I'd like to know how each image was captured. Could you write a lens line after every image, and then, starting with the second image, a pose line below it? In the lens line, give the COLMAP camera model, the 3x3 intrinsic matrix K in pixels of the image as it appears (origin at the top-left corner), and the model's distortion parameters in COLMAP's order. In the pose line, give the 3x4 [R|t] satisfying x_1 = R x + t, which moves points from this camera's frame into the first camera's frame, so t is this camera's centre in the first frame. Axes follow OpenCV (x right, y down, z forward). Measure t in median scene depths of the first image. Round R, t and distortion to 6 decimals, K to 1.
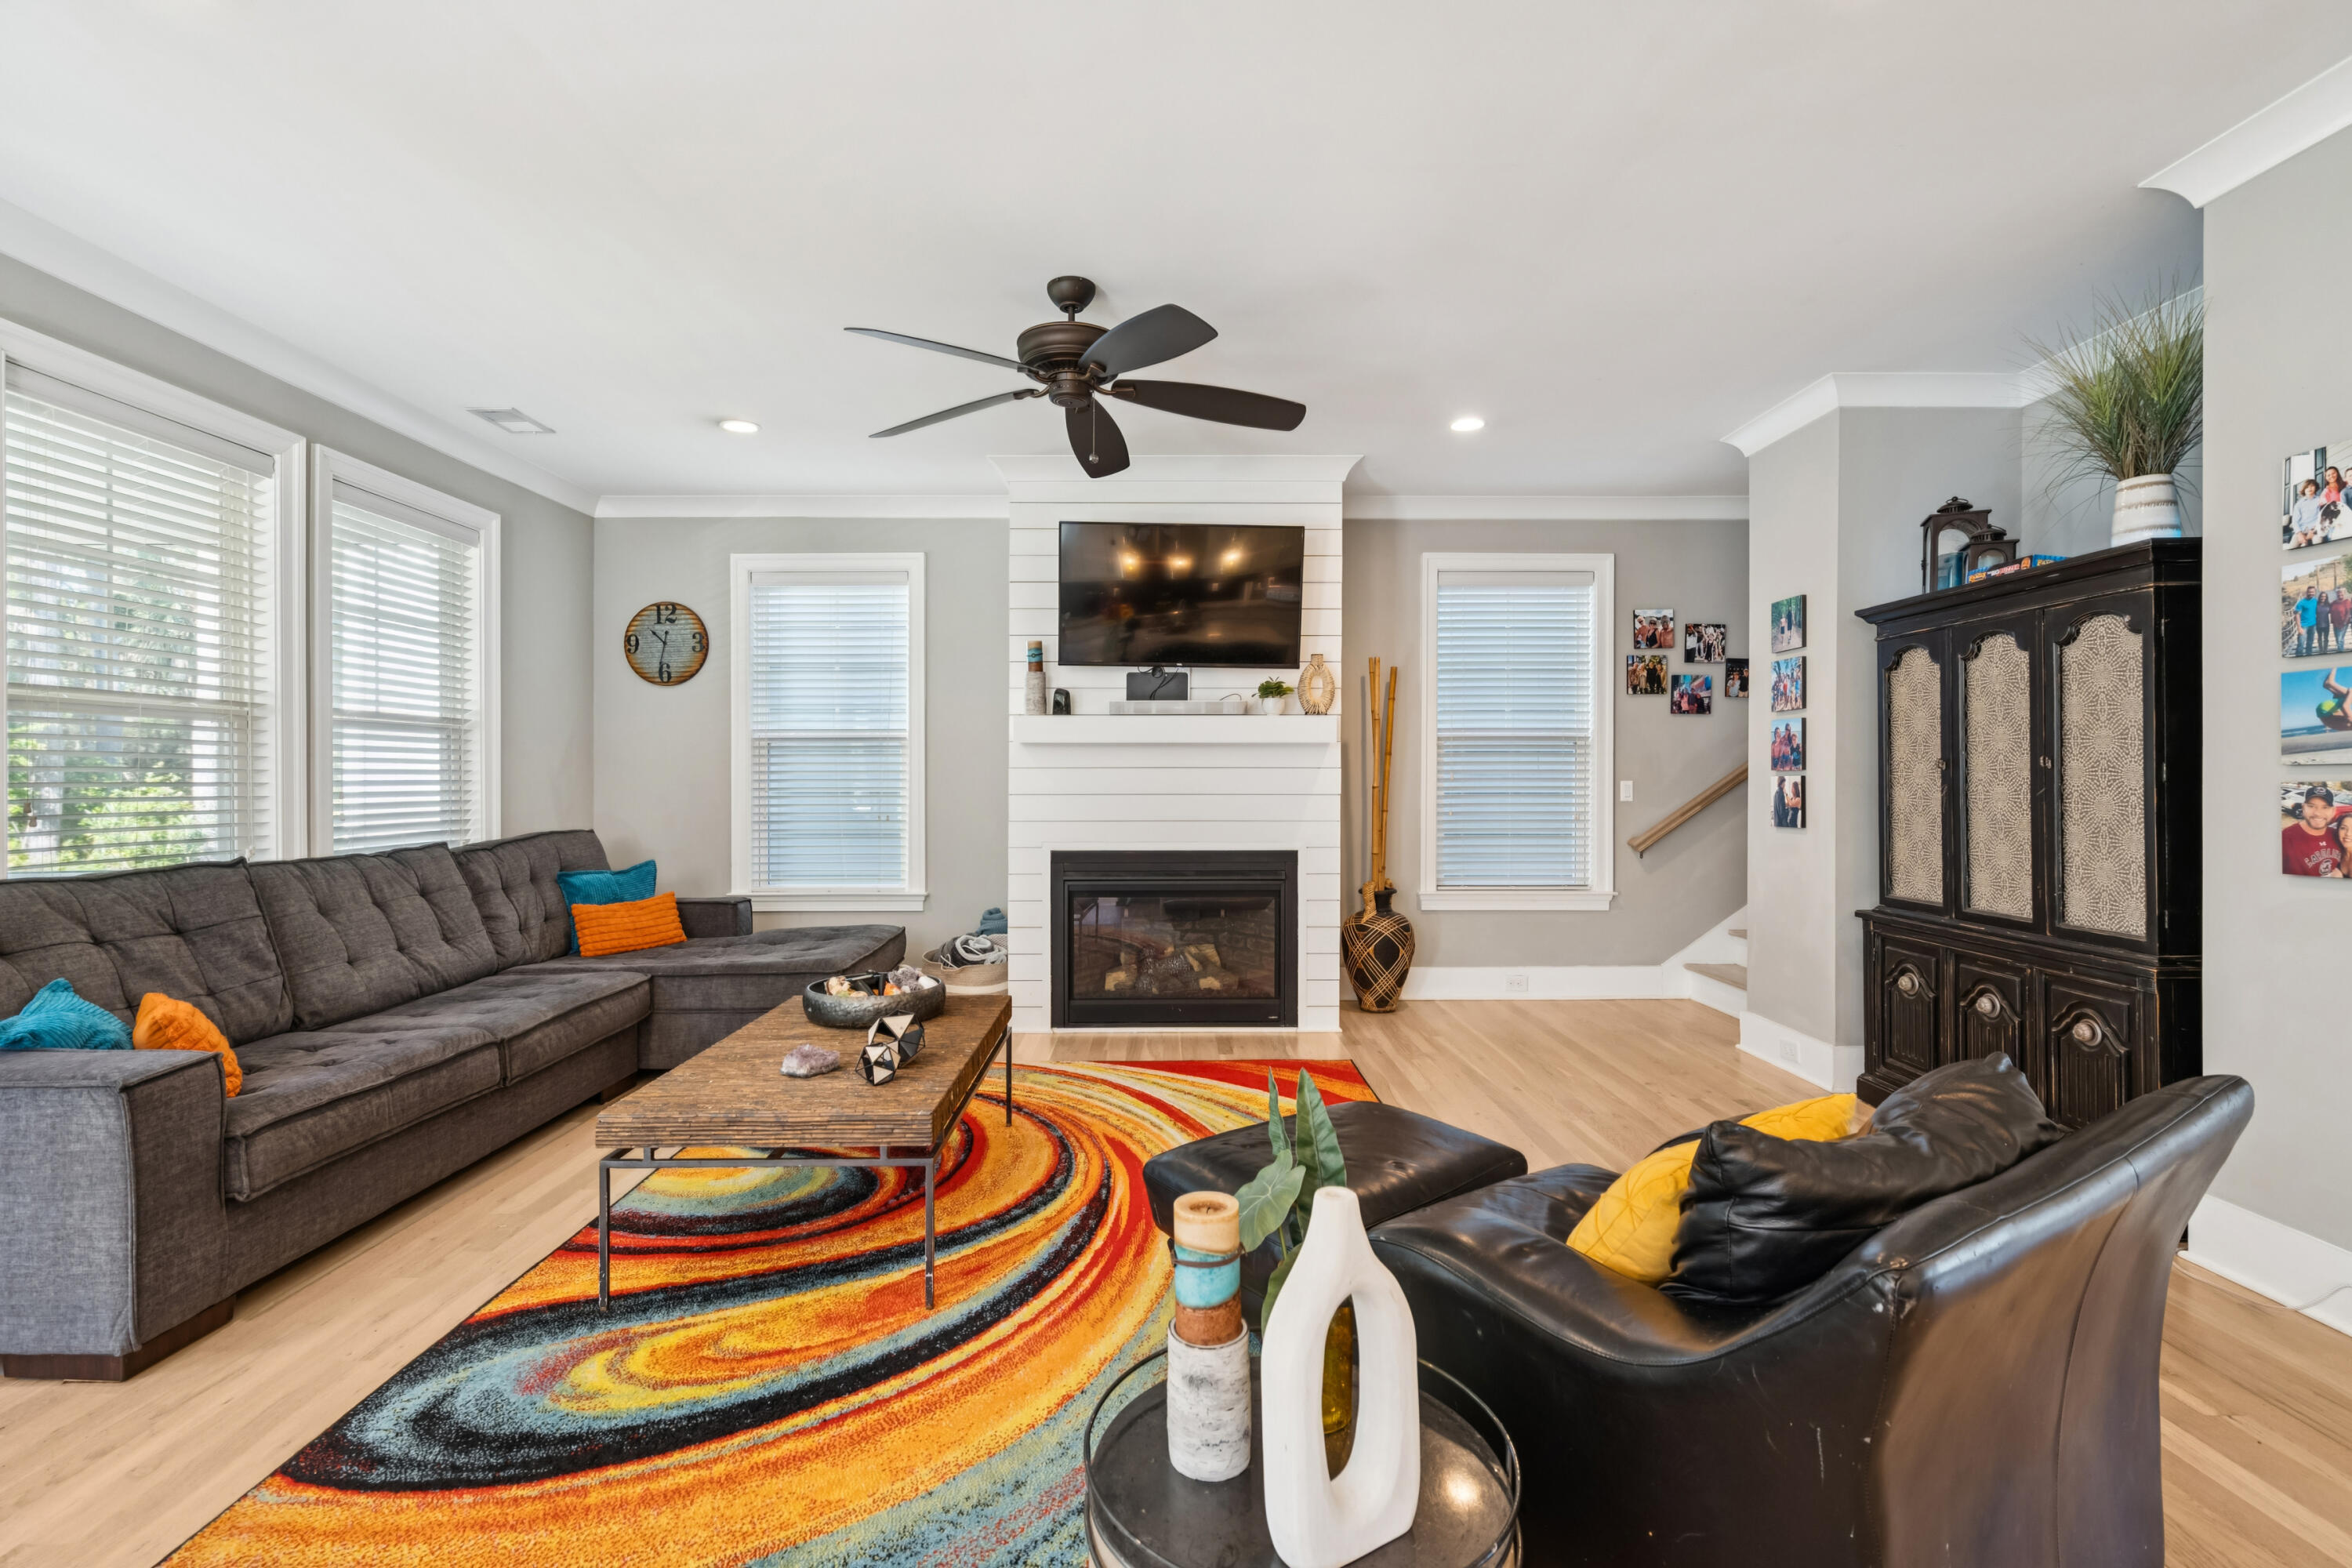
lens RADIAL K [[1067.0, 0, 1173.0], [0, 1067.0, 778.6], [0, 0, 1]] dist [0.000062, 0.000019]
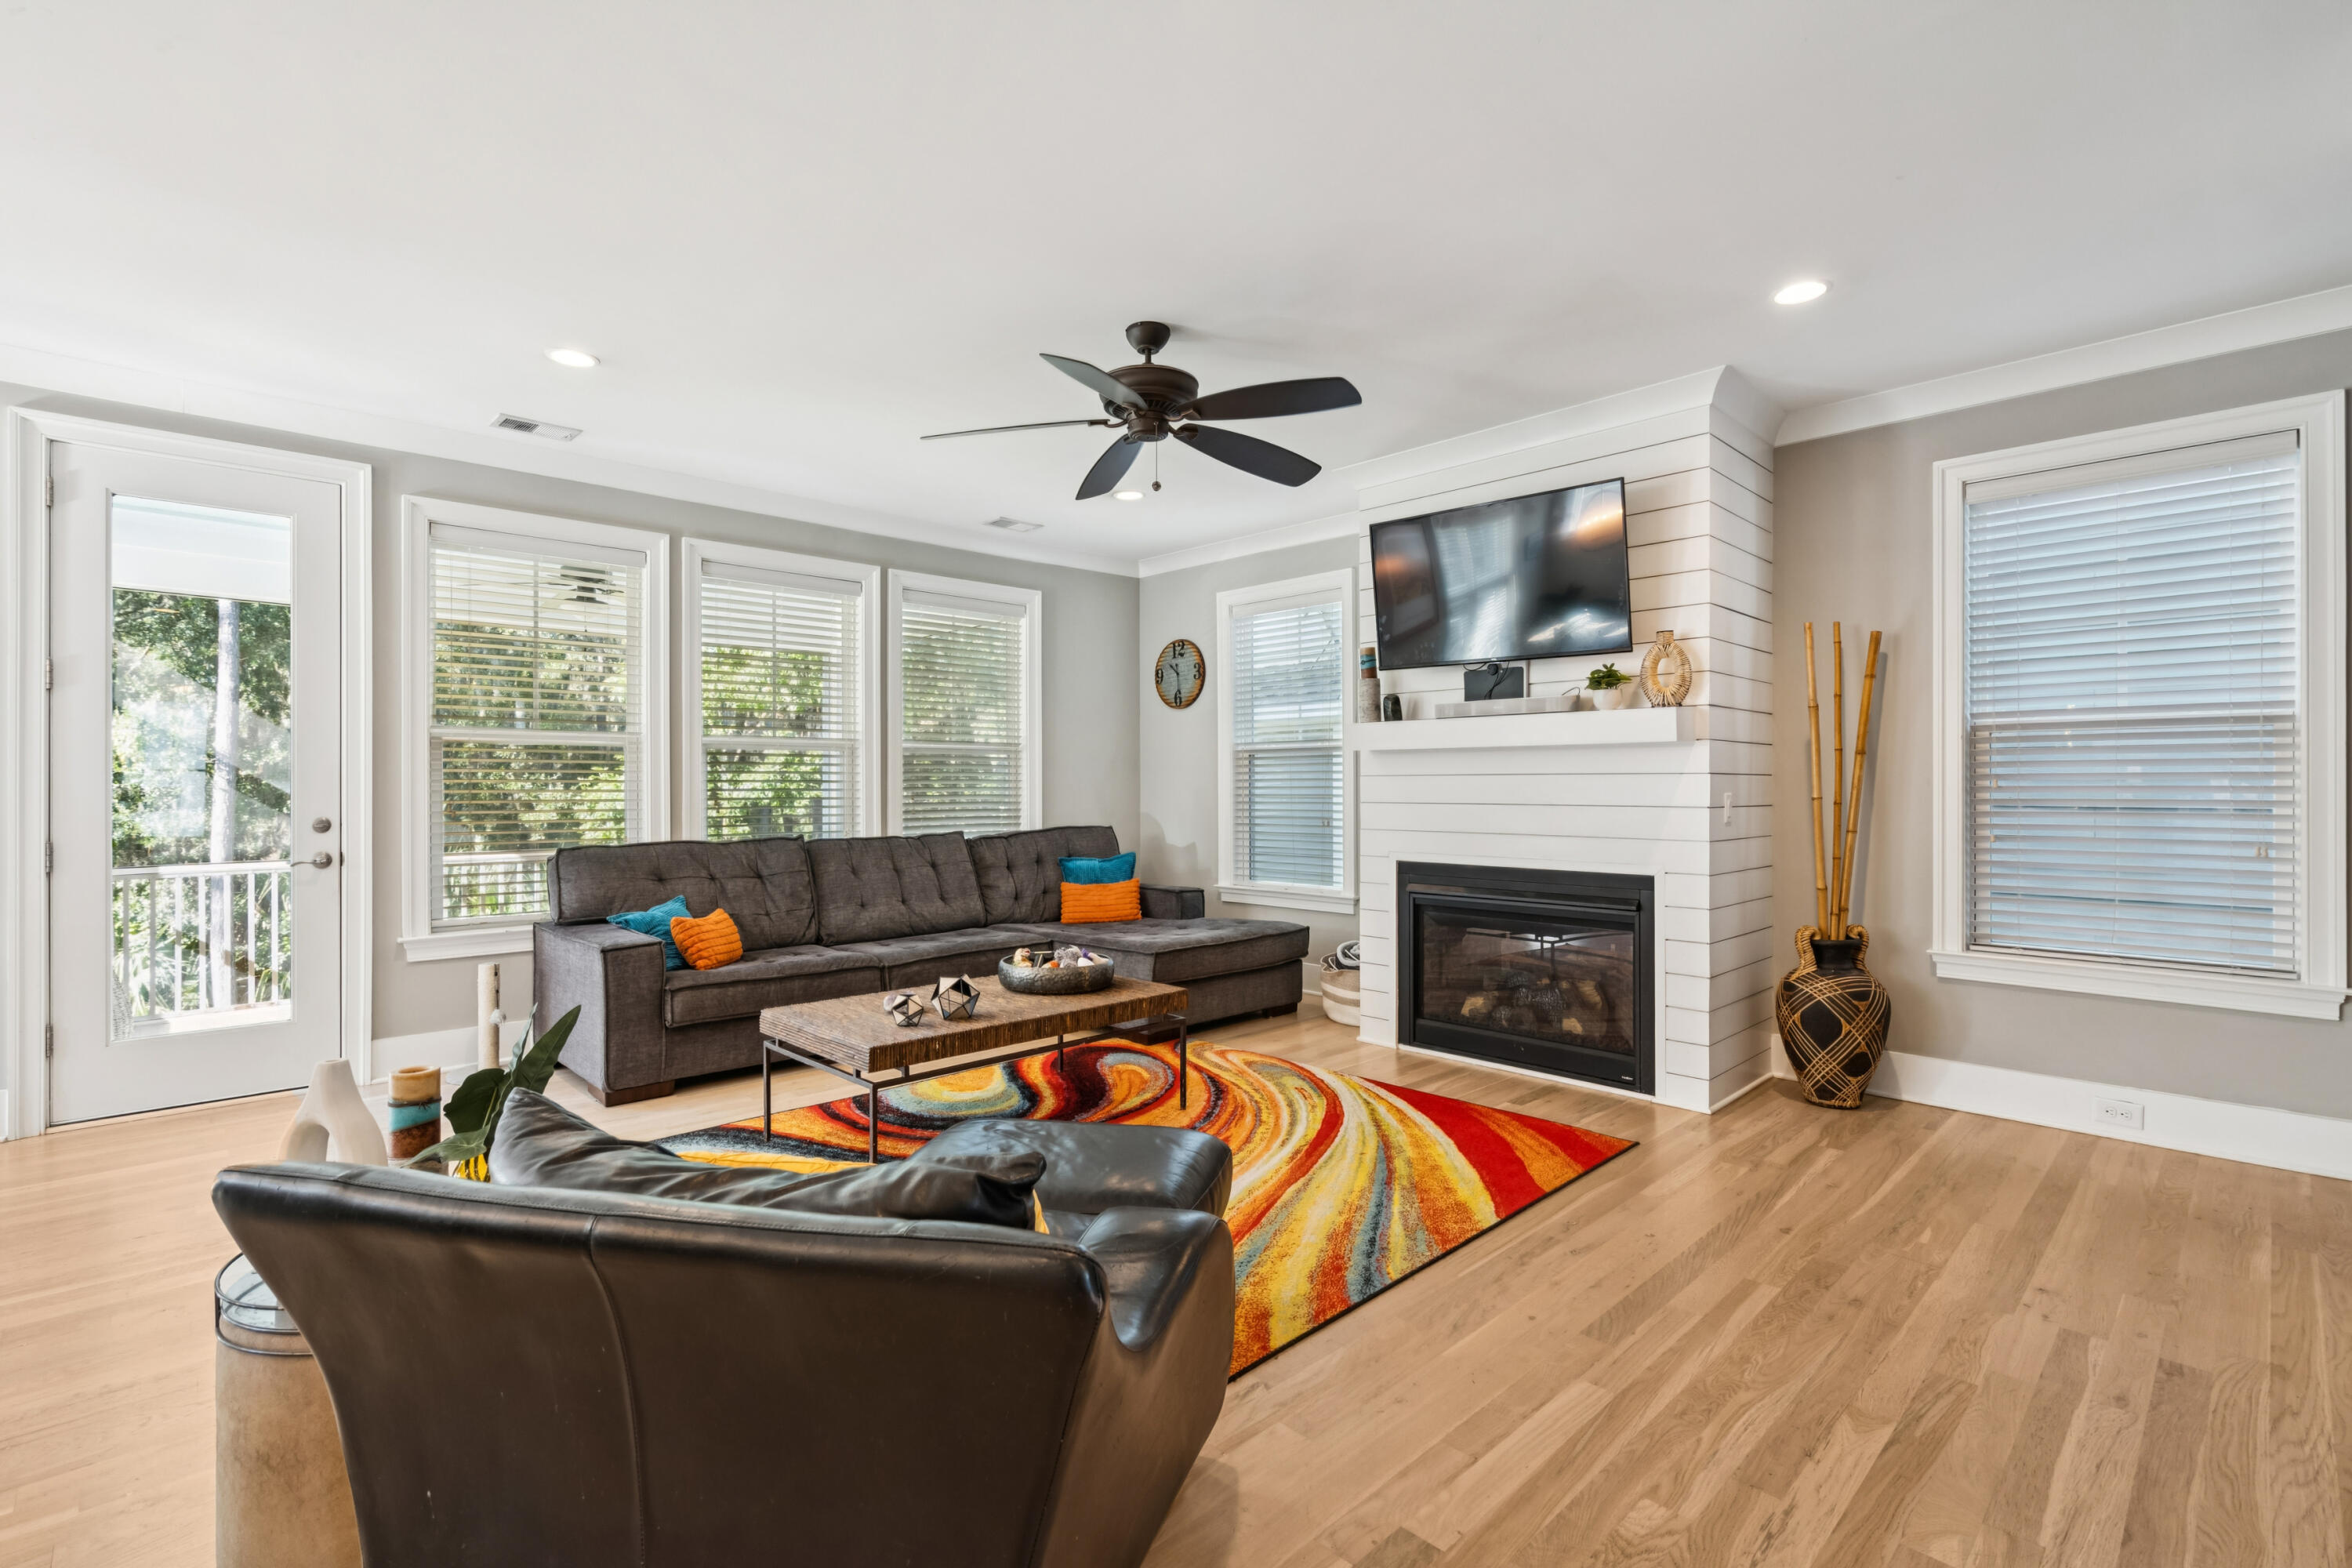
lens RADIAL K [[1071.7, 0, 1149.1], [0, 1071.7, 778.8], [0, 0, 1]] dist [-0.000510, -0.000021]
pose [[0.683172, -0.004335, -0.730245, 0.451600], [0.001038, 0.999987, -0.004965, -0.002430], [0.730257, 0.002634, 0.683168, 0.172046]]
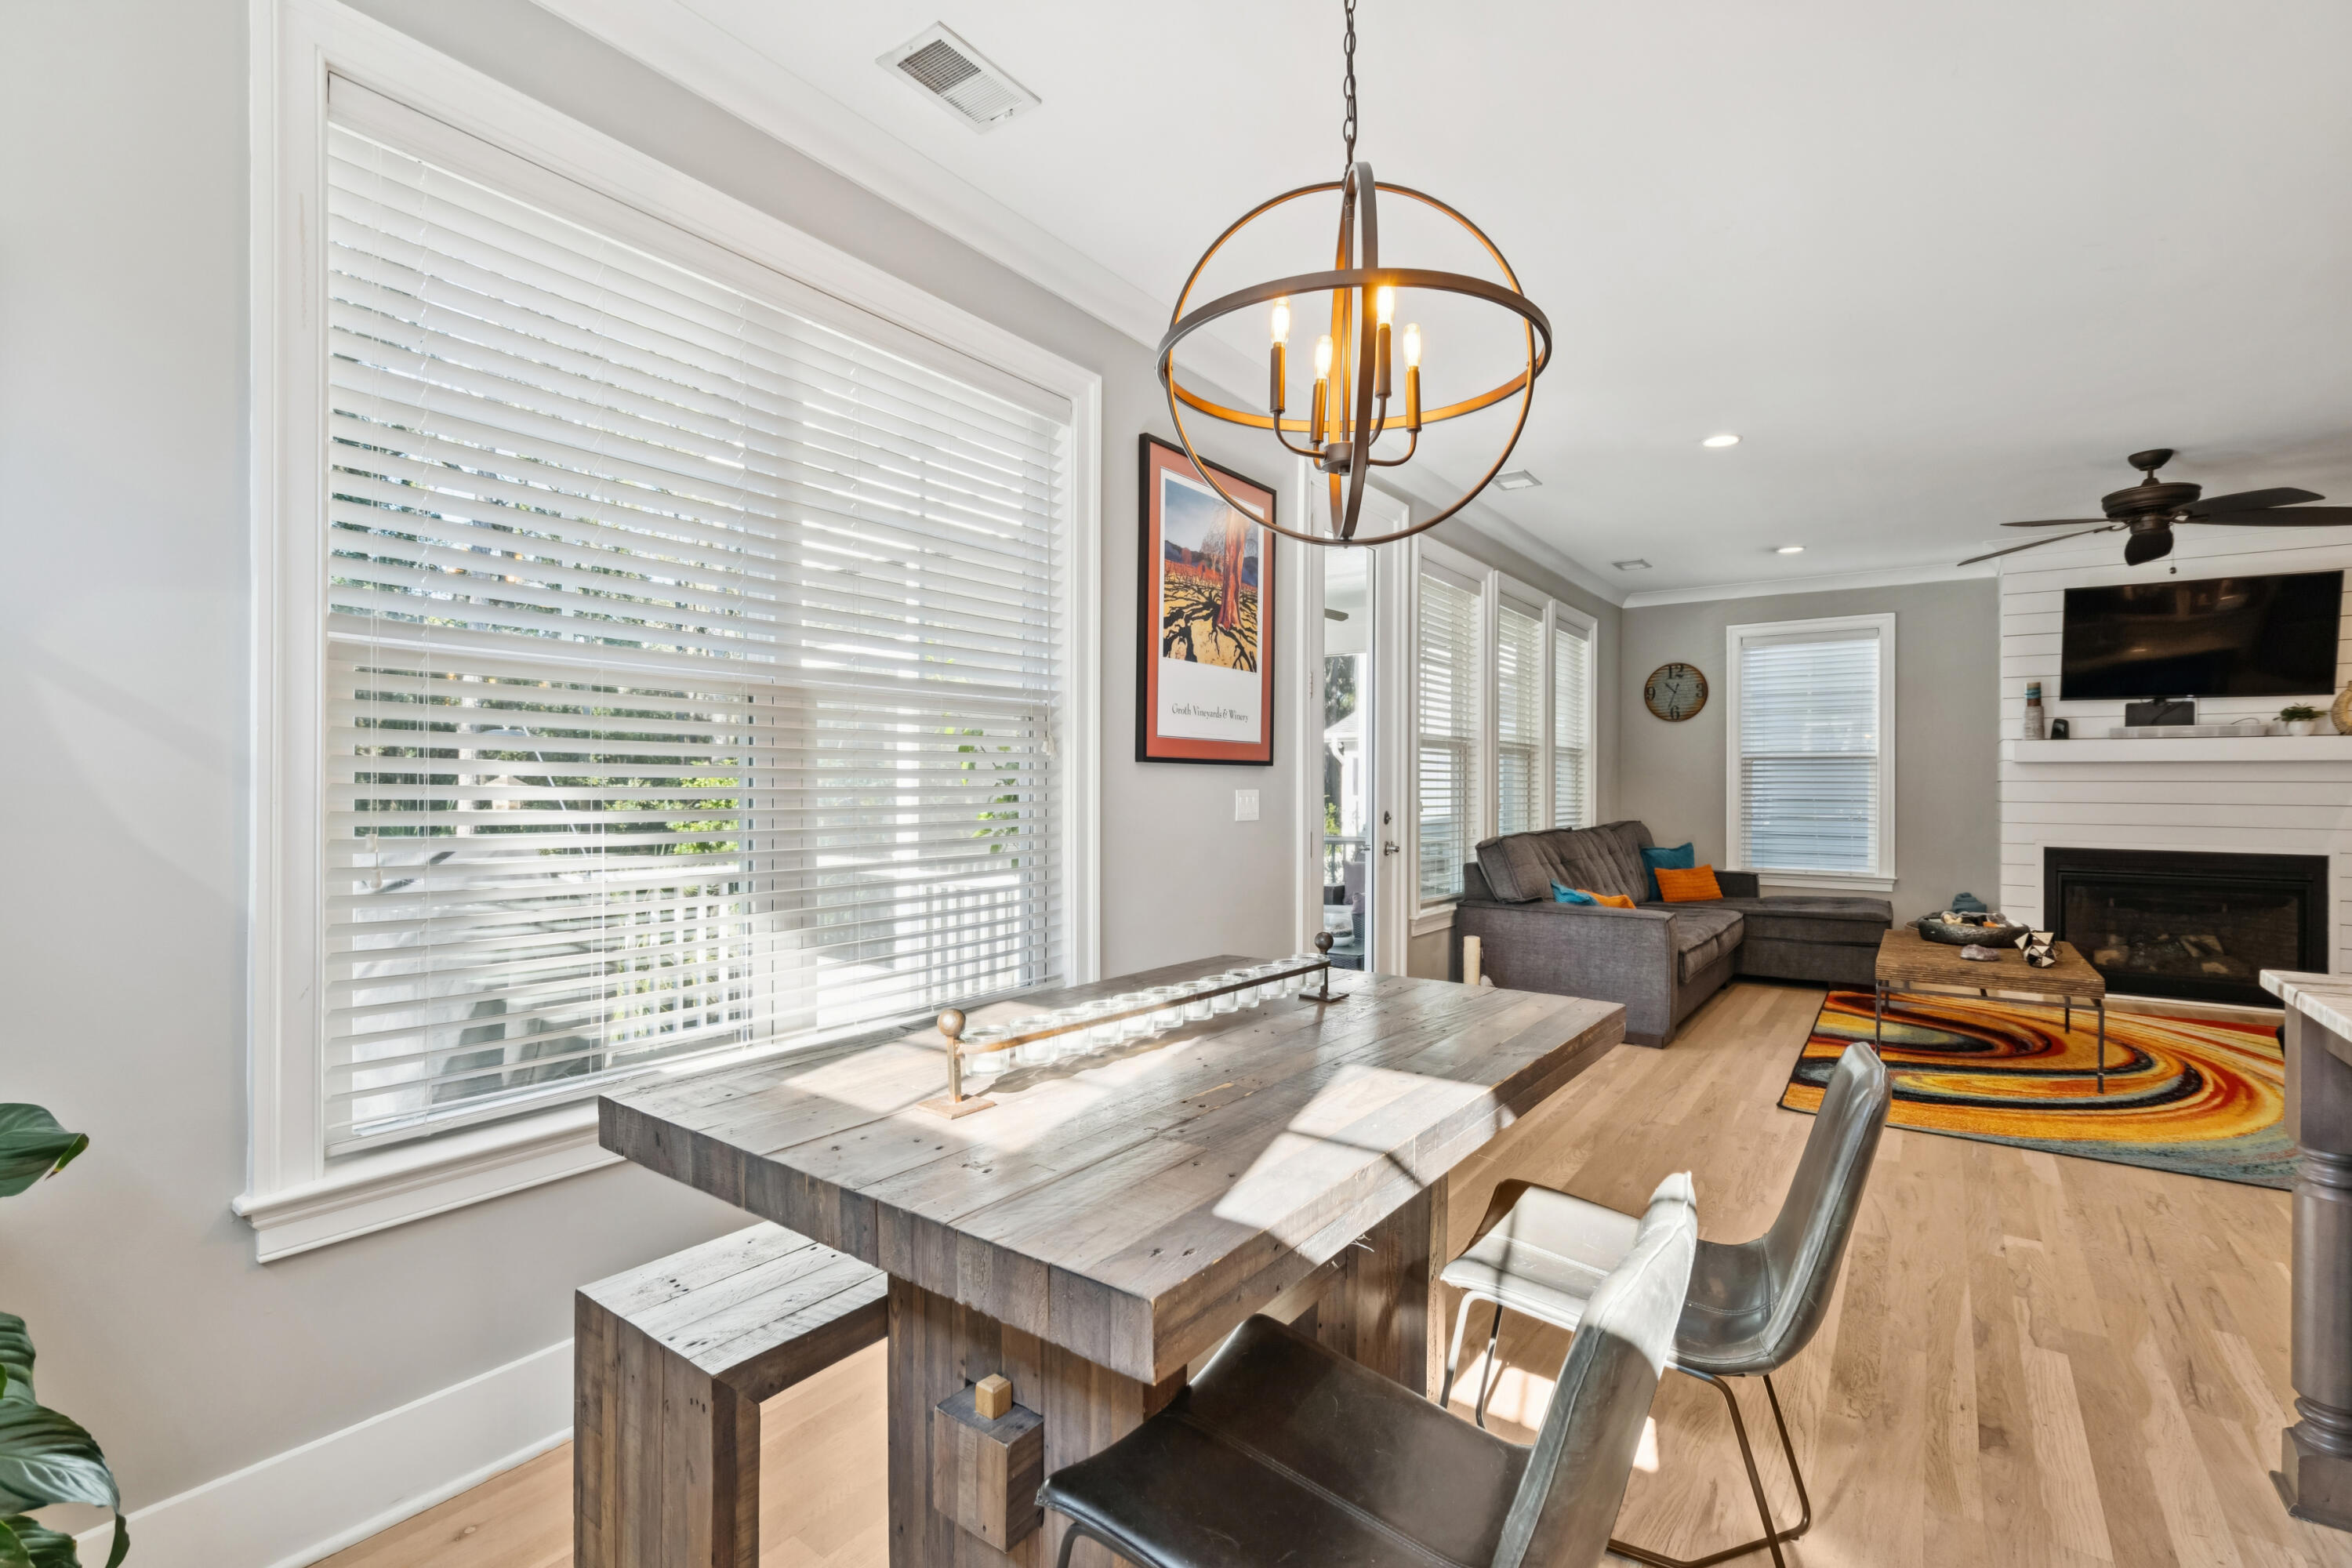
lens RADIAL K [[1067.0, 0, 1173.0], [0, 1067.0, 778.6], [0, 0, 1]] dist [0.000062, 0.000019]
pose [[0.806426, 0.001867, -0.591332, -0.202692], [-0.006397, 0.999964, -0.005567, 0.000482], [0.591300, 0.008272, 0.806409, -0.636628]]
